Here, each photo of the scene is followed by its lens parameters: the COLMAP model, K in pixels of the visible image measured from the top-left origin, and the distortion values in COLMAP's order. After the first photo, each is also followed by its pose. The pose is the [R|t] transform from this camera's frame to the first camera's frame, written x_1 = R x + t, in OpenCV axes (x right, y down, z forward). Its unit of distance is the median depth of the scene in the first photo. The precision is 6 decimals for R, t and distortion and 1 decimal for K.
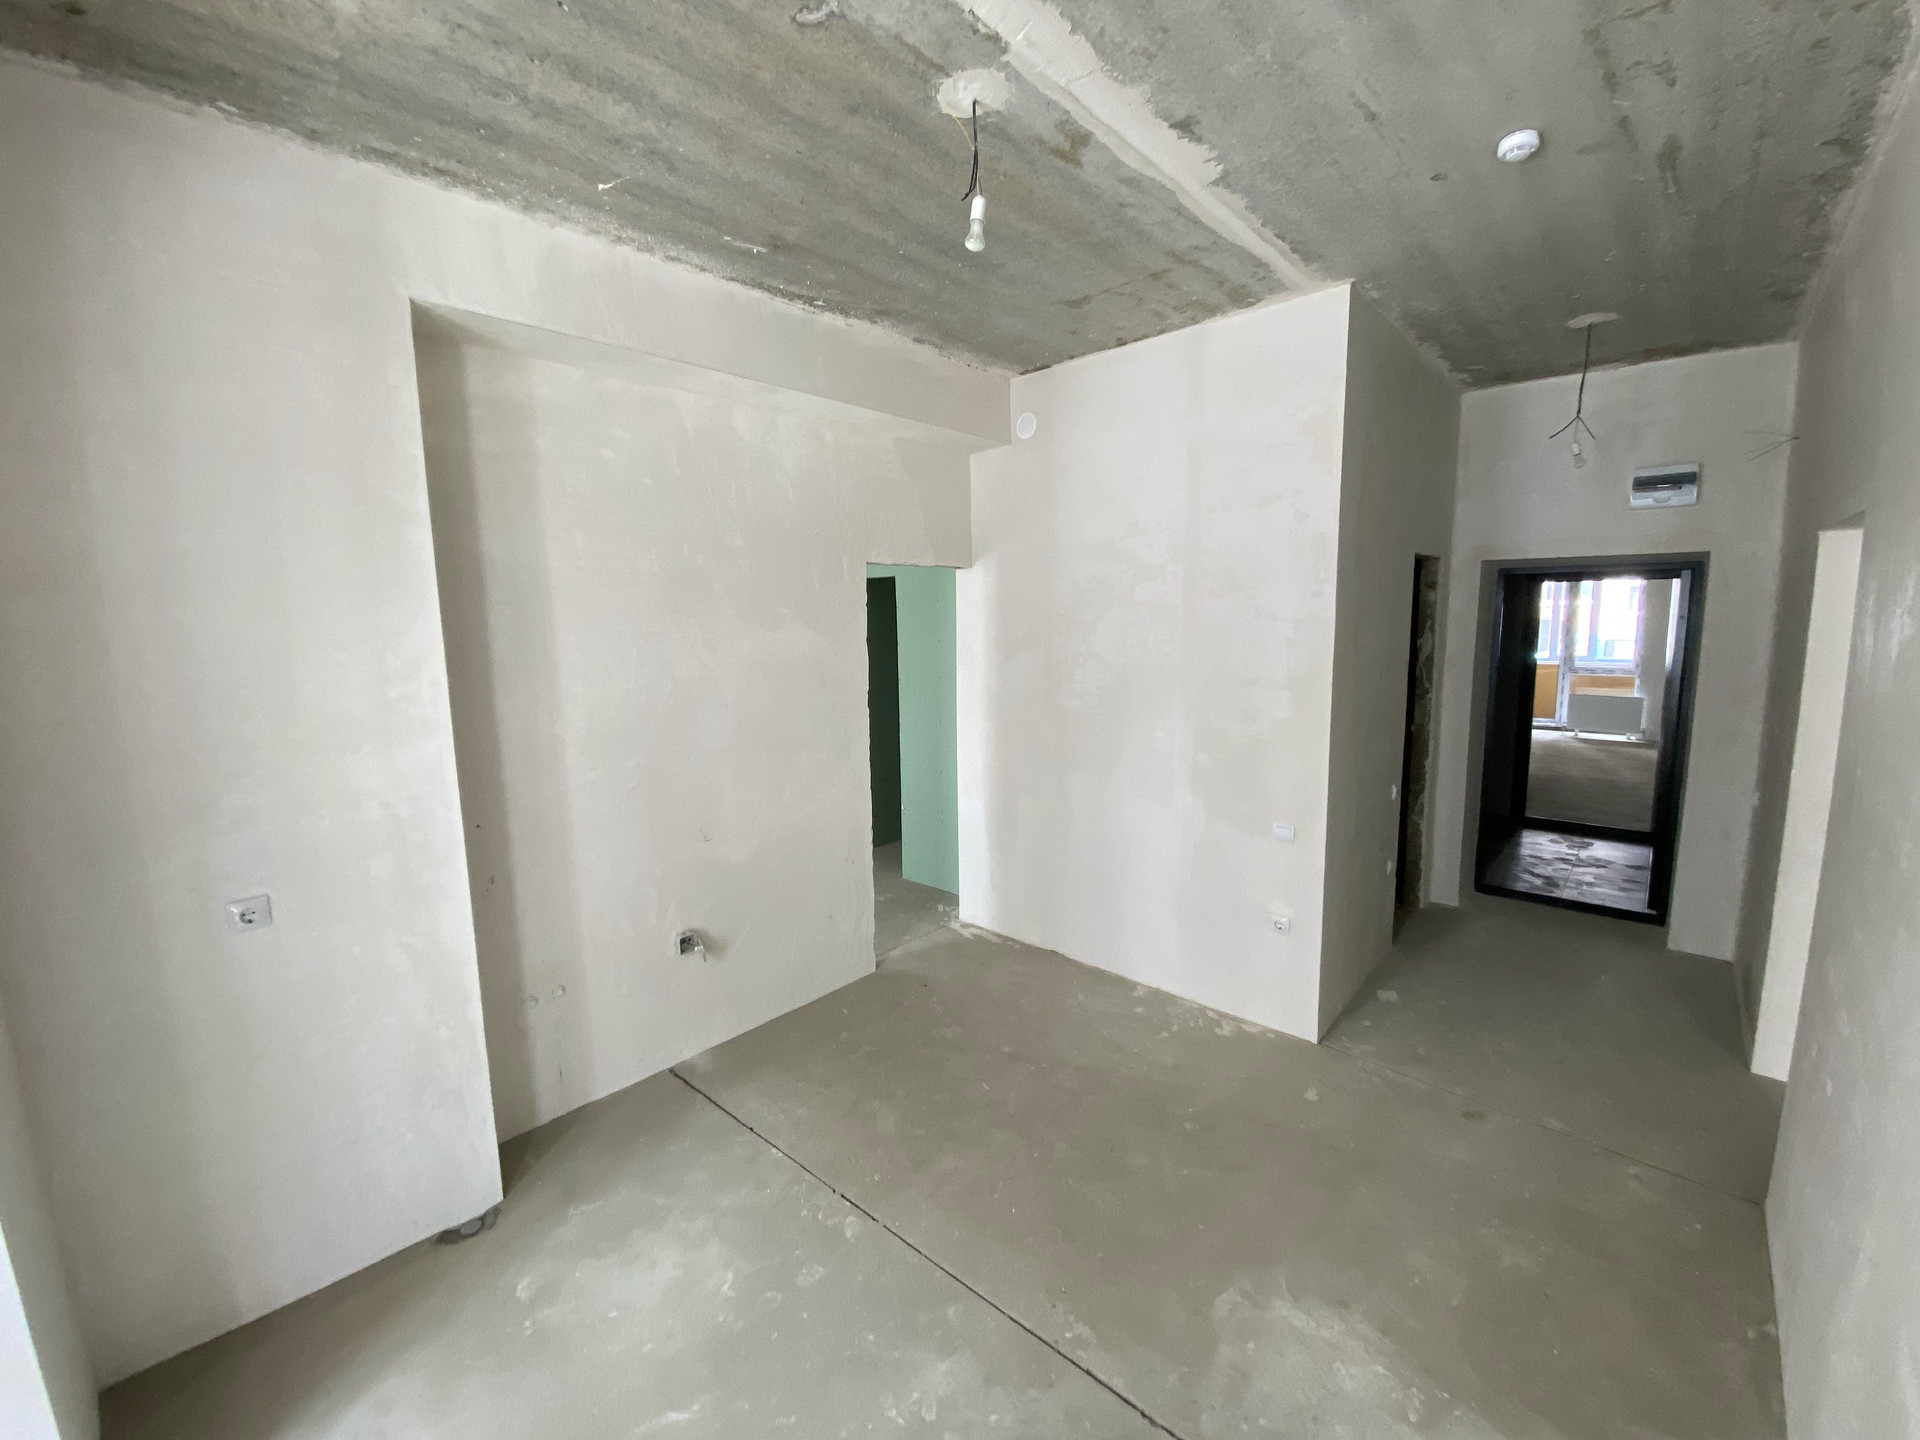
lens RADIAL K [[767.6, 0, 960.0], [0, 767.6, 720.0], [0, 0, 1]] dist [0.026578, -0.016895]
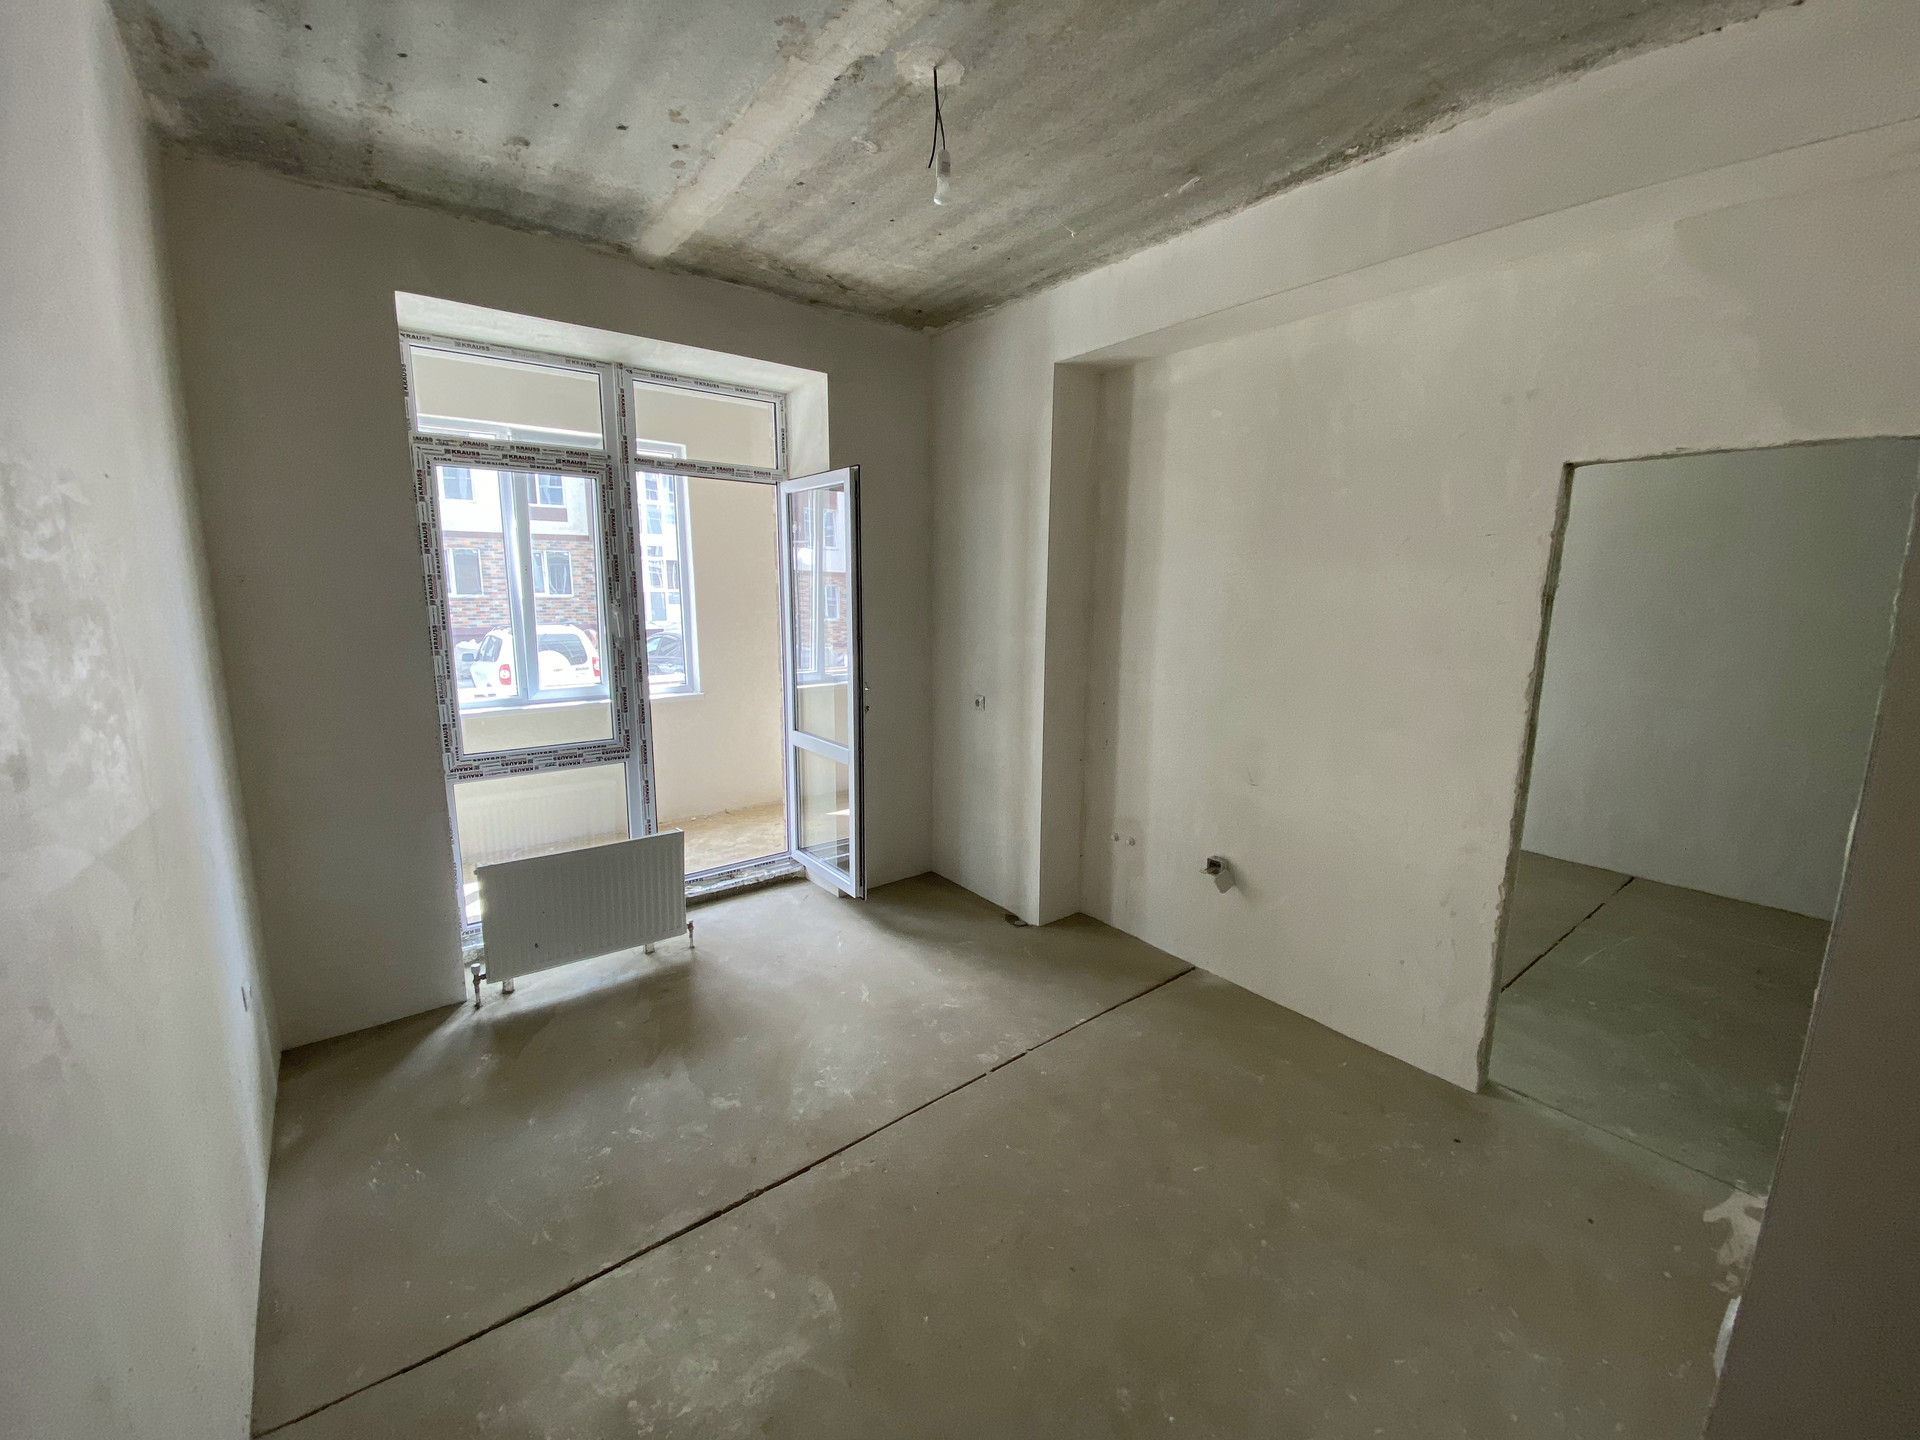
lens RADIAL K [[767.6, 0, 960.0], [0, 767.6, 720.0], [0, 0, 1]] dist [0.026578, -0.016895]
pose [[-0.149533, 0.191734, -0.969988, 1.021706], [-0.140296, 0.966978, 0.212767, -0.125984], [0.978753, 0.167901, -0.117696, 1.086436]]
